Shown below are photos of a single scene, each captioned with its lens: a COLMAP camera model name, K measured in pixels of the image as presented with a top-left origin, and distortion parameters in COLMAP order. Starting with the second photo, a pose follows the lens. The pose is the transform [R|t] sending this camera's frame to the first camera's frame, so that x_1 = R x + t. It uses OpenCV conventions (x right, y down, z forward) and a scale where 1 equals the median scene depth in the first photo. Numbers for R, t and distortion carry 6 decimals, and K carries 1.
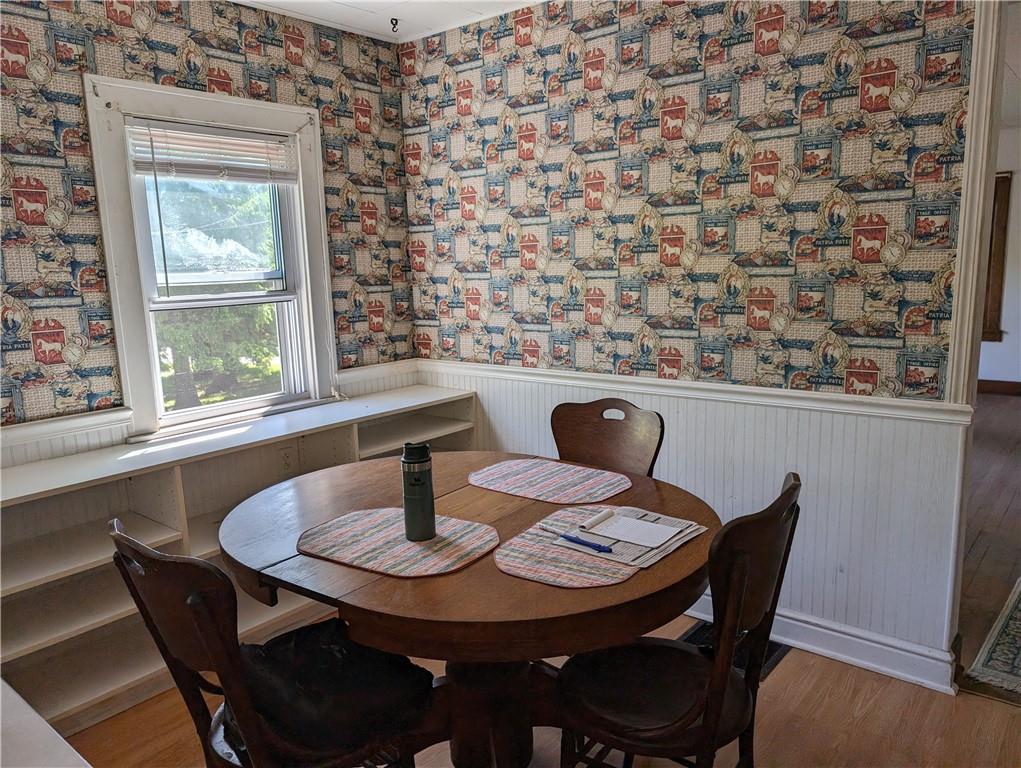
lens RADIAL K [[731.8, 0, 514.9], [0, 731.8, 382.9], [0, 0, 1]] dist [0.017014, -0.017370]
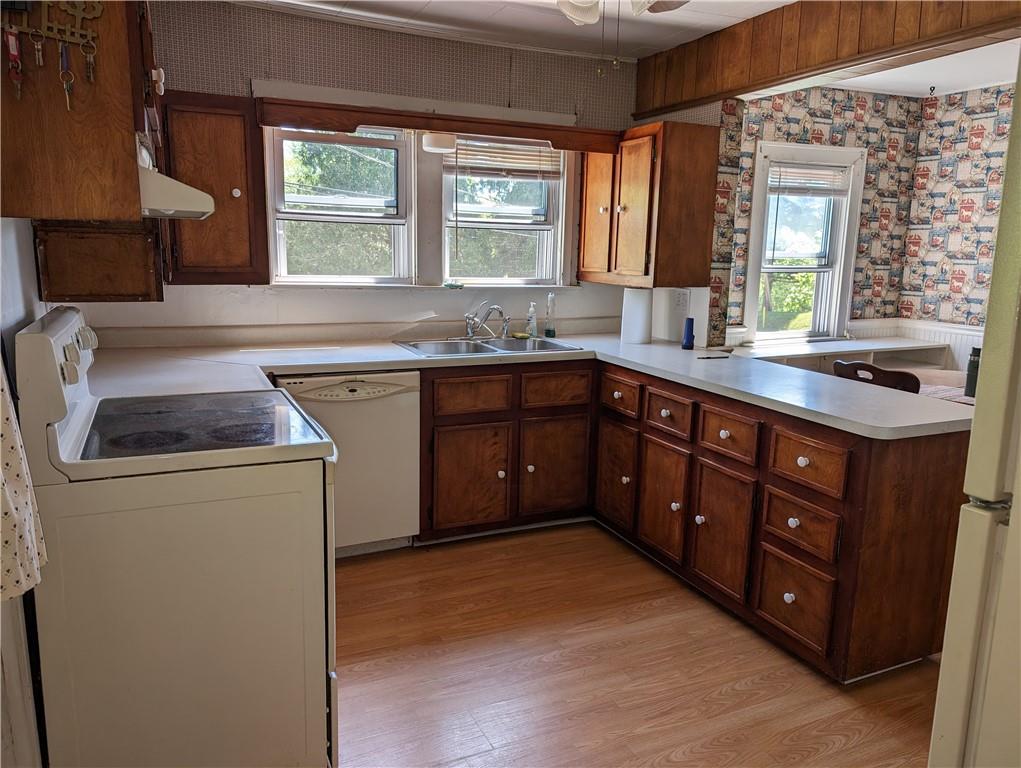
lens RADIAL K [[731.8, 0, 504.6], [0, 731.8, 388.7], [0, 0, 1]] dist [0.017014, -0.017370]
pose [[0.896240, 0.125518, -0.425441, -0.219100], [-0.110136, 0.992063, 0.060676, 0.112213], [0.429680, -0.007524, 0.902950, -0.687818]]
